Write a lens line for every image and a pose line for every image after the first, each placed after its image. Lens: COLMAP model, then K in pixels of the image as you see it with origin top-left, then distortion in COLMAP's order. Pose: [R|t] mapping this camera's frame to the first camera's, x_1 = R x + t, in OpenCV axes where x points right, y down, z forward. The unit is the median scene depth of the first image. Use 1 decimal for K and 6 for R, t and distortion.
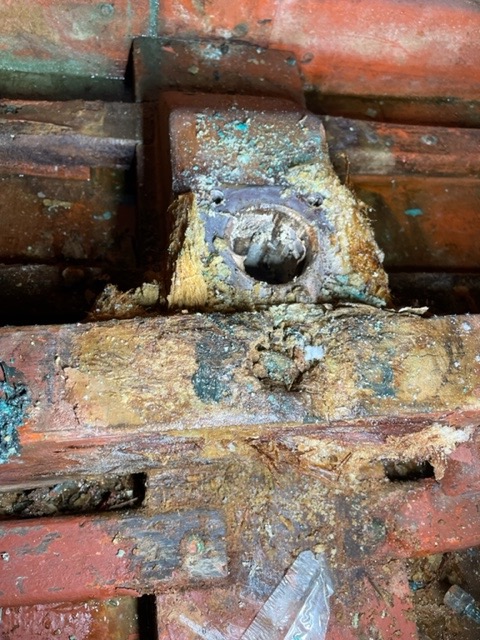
lens RADIAL K [[487.7, 0, 238.3], [0, 487.7, 320.6], [0, 0, 1]] dist [-0.022029, -0.024445]
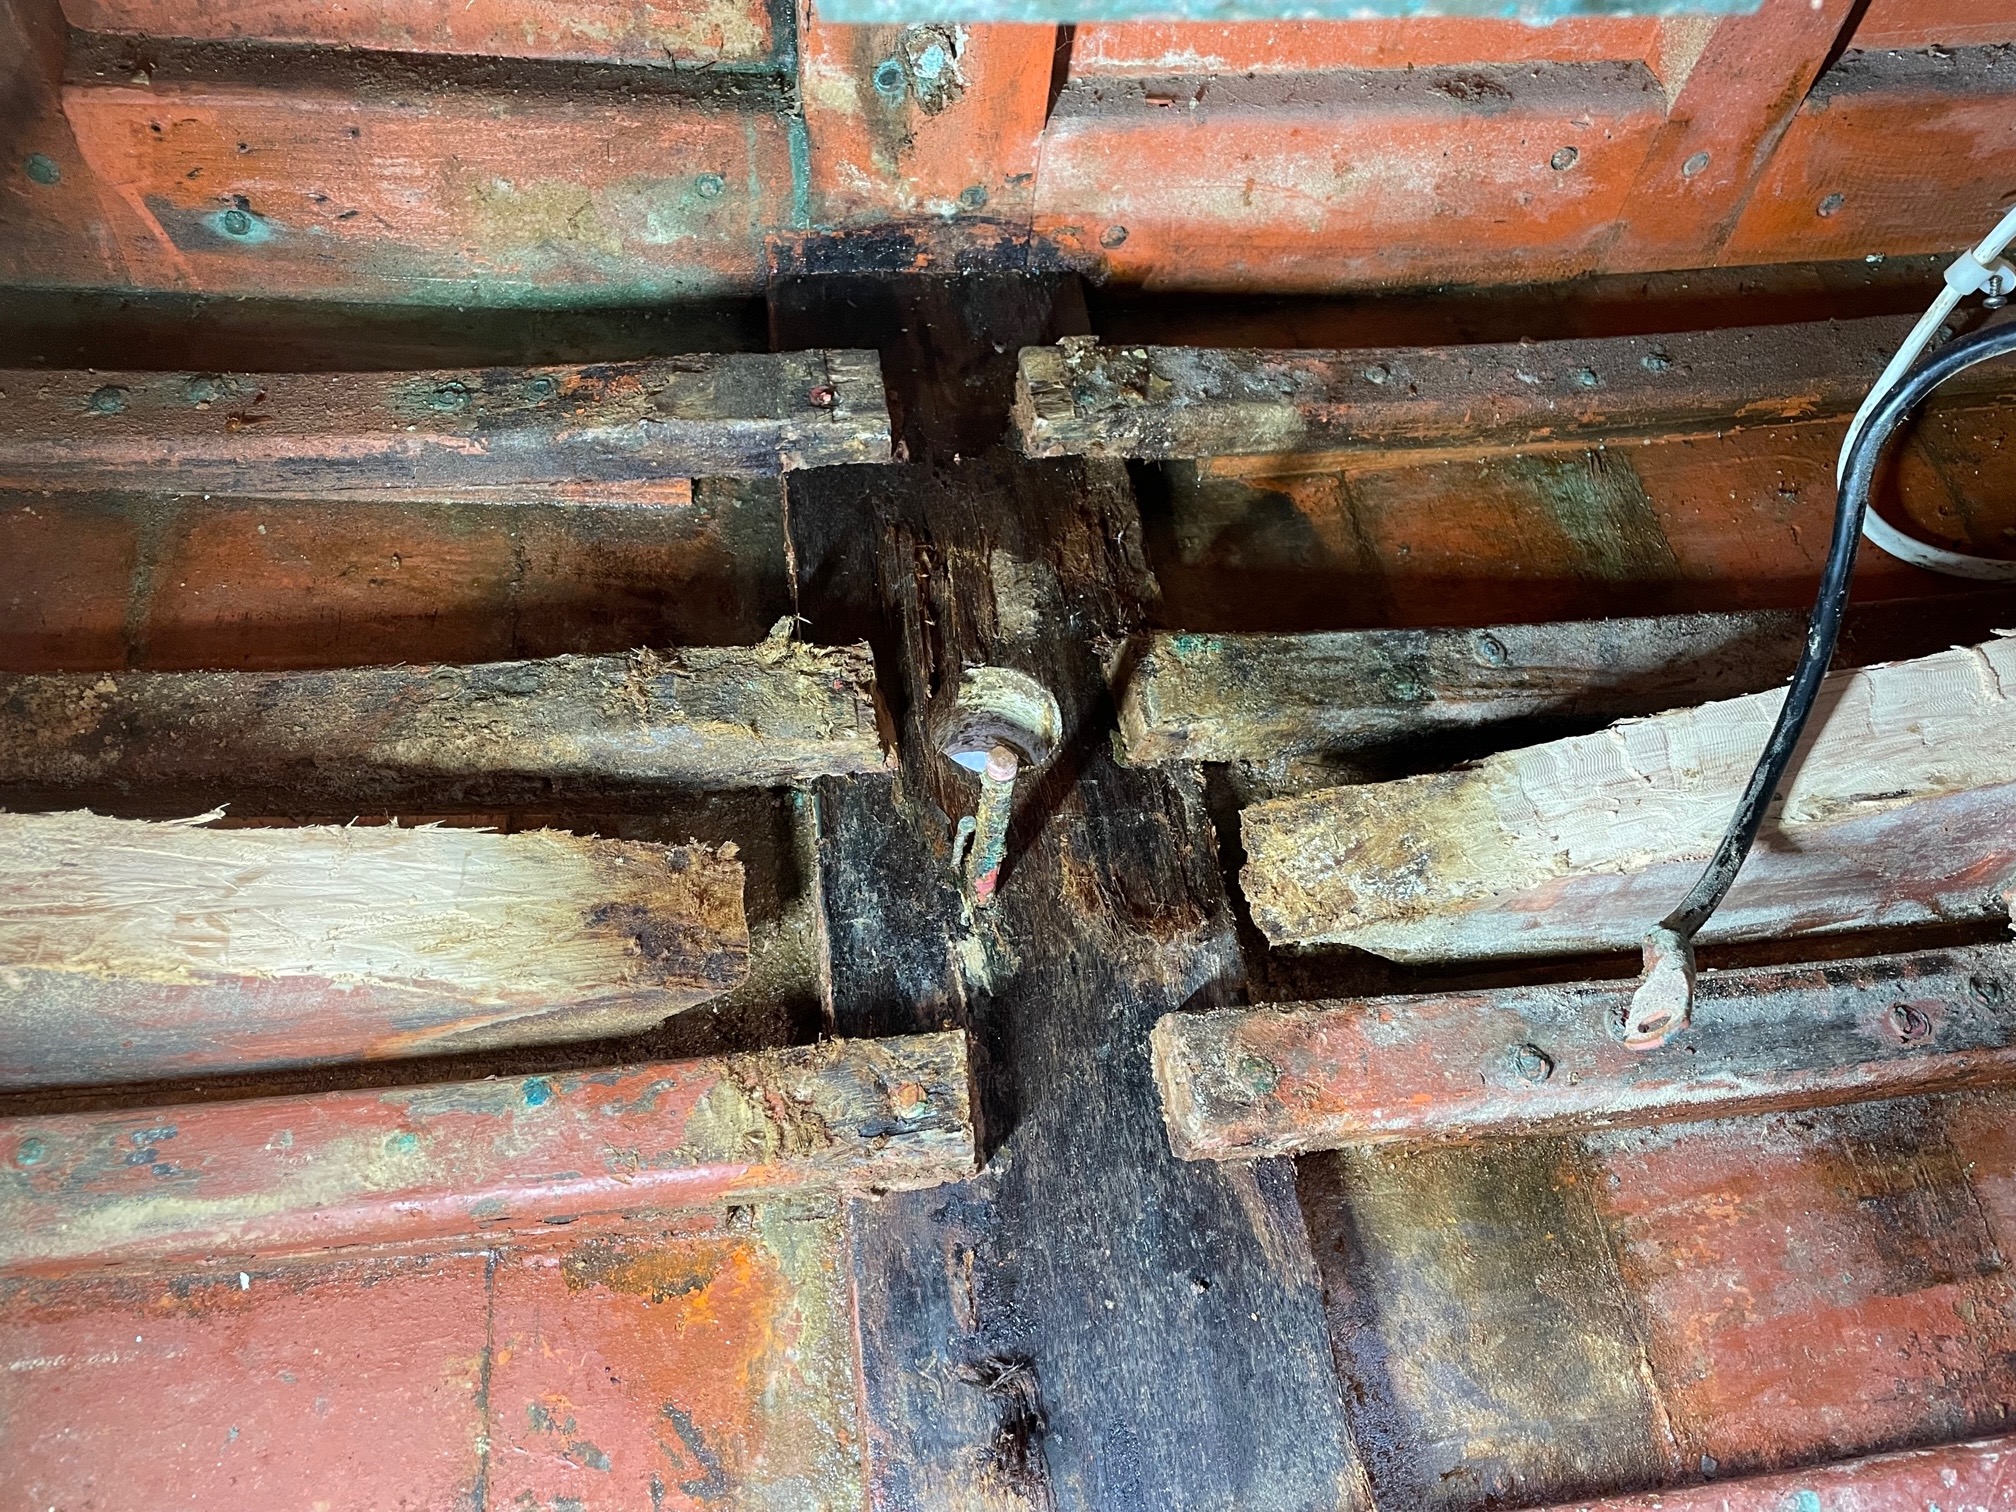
lens RADIAL K [[1536.2, 0, 1007.1], [0, 1536.2, 757.1], [0, 0, 1]] dist [-0.022029, -0.024445]
pose [[0.996093, -0.069567, -0.054390, 0.085416], [0.060354, 0.985952, -0.155742, 0.223416], [0.064460, 0.151851, 0.986299, -0.483397]]
